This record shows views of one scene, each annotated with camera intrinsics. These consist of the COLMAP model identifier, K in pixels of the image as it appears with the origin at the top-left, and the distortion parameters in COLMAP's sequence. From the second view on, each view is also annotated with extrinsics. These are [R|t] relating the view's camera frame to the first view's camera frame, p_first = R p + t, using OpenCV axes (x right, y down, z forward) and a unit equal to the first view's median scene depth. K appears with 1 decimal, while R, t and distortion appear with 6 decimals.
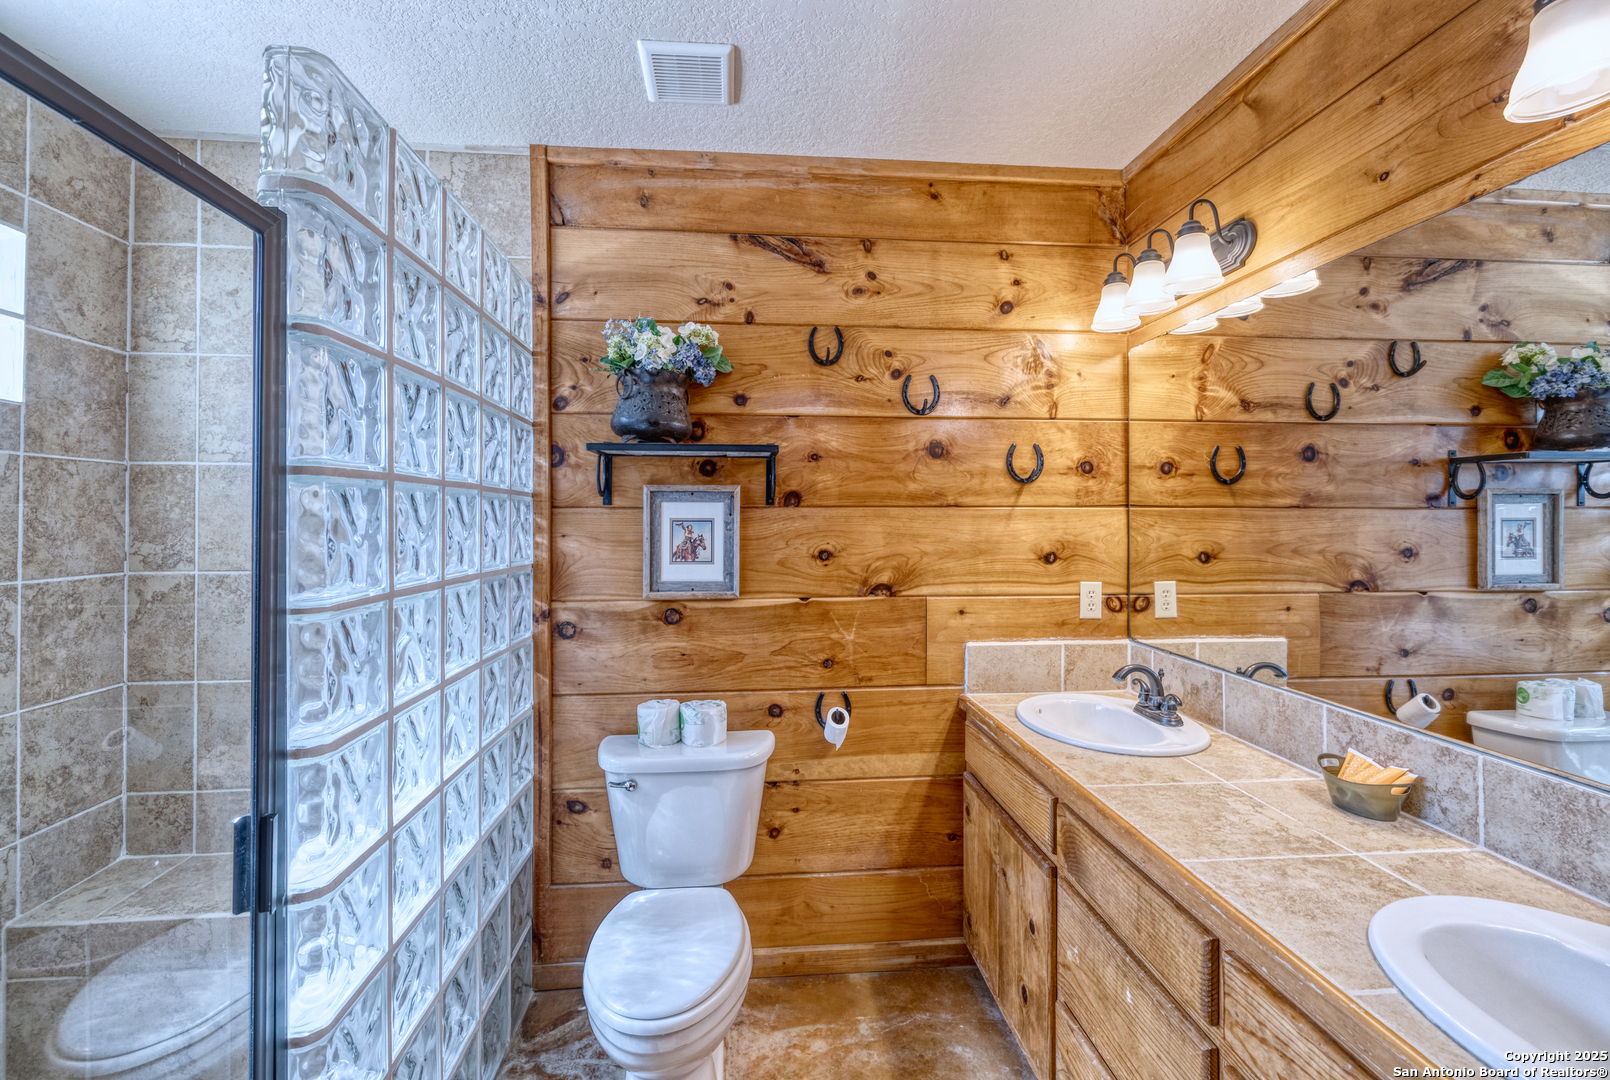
lens RADIAL K [[691.2, 0, 805.9], [0, 691.2, 515.3], [0, 0, 1]] dist [-0.002567, -0.000226]
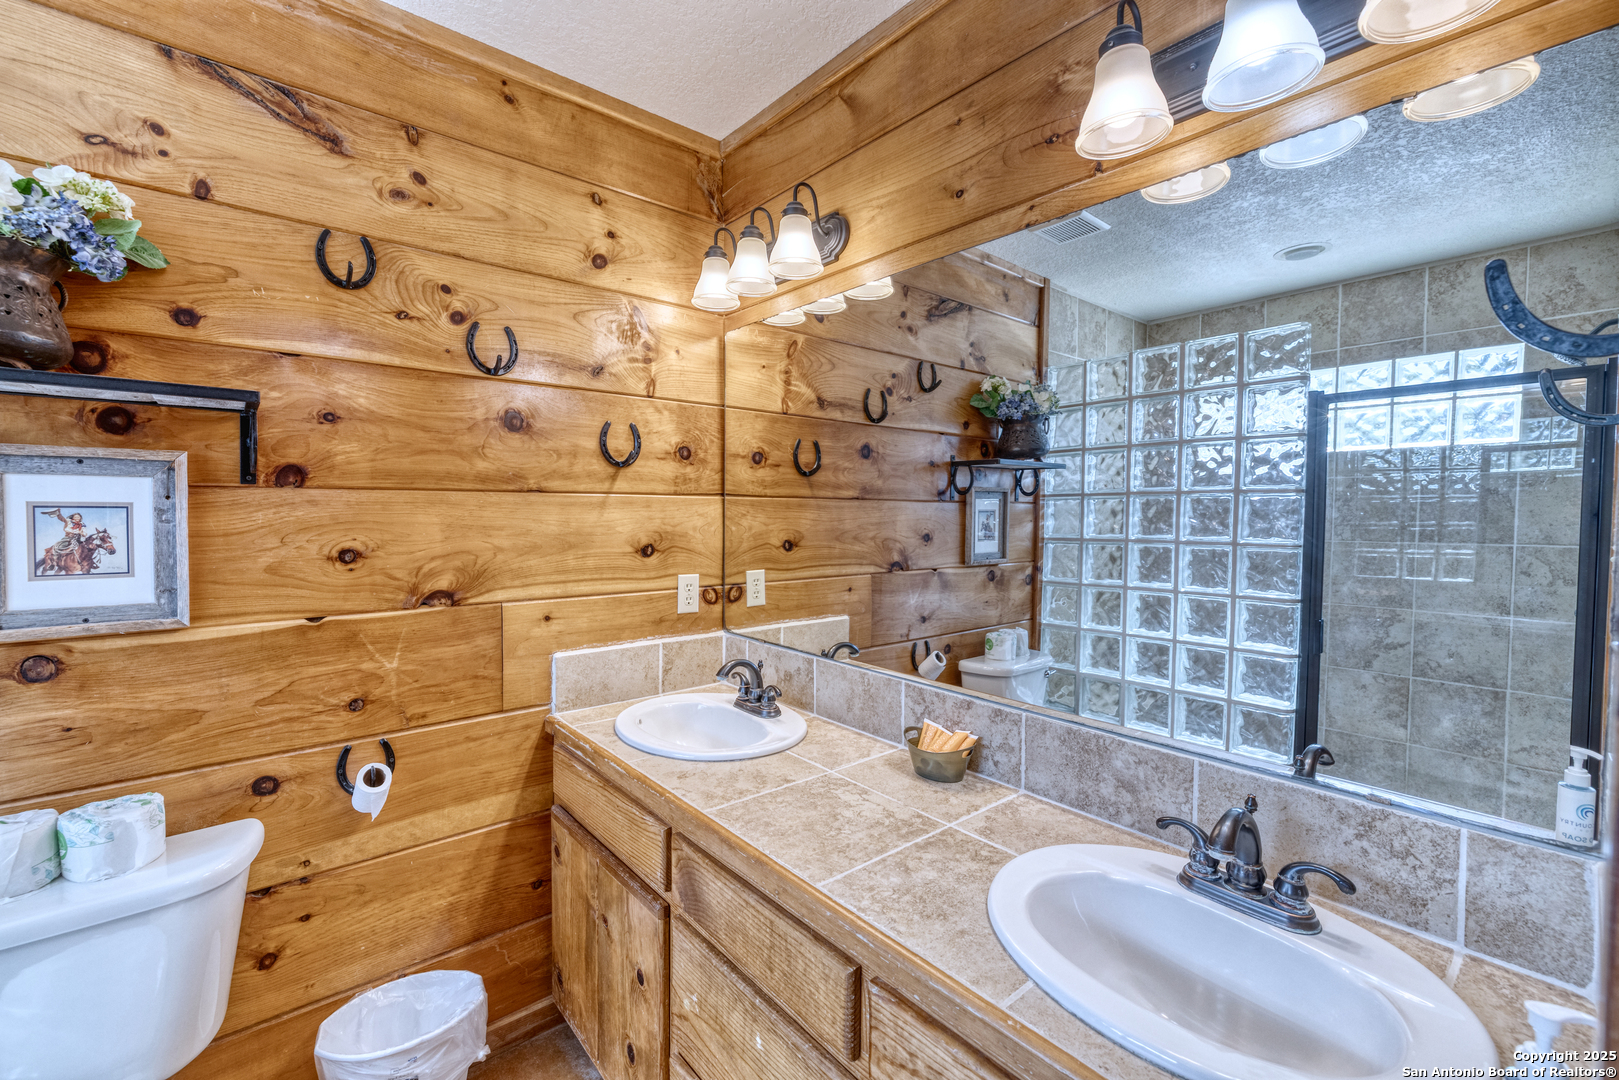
lens RADIAL K [[675.8, 0, 806.9], [0, 675.8, 532.8], [0, 0, 1]] dist [-0.001263, -0.000650]
pose [[0.819137, -0.014039, 0.573426, 0.015155], [-0.009809, 0.999211, 0.038476, 0.002059], [-0.573513, -0.037142, 0.818354, 0.155330]]
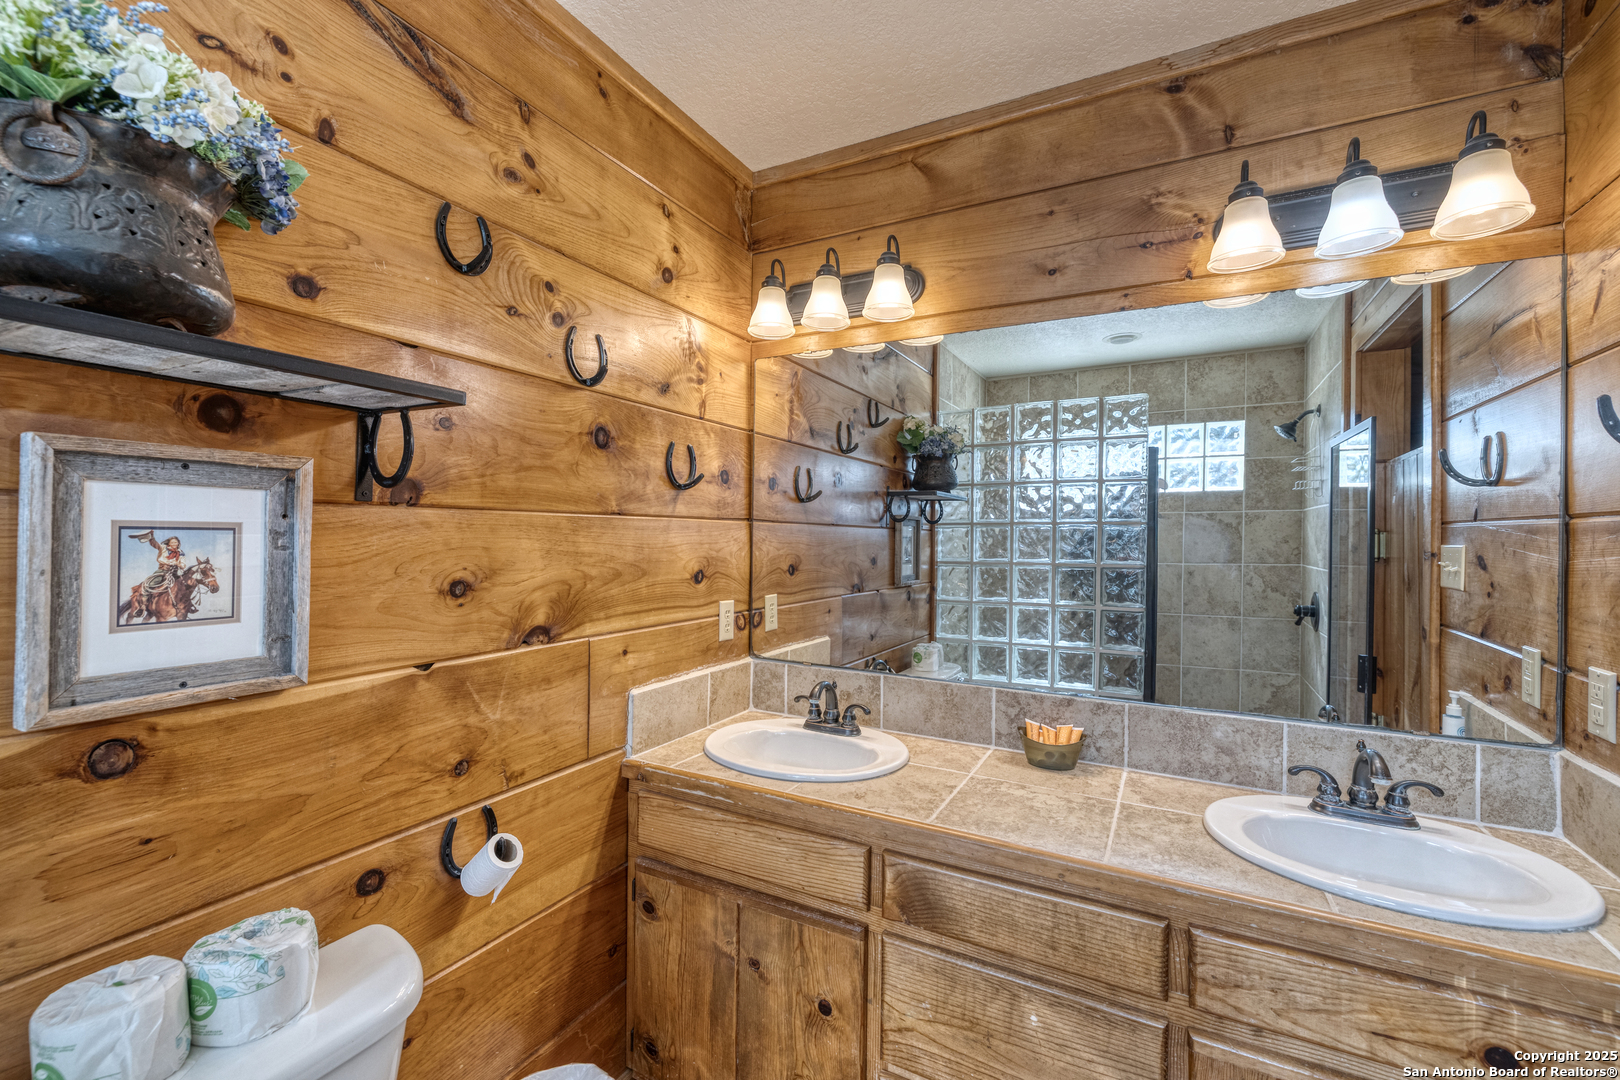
lens RADIAL K [[676.2, 0, 807.4], [0, 676.2, 532.8], [0, 0, 1]] dist [-0.001263, -0.000650]
pose [[0.552215, 0.010610, 0.833634, -0.296033], [-0.015866, 0.999872, -0.002216, 0.005690], [-0.833551, -0.012003, 0.552313, 0.424248]]
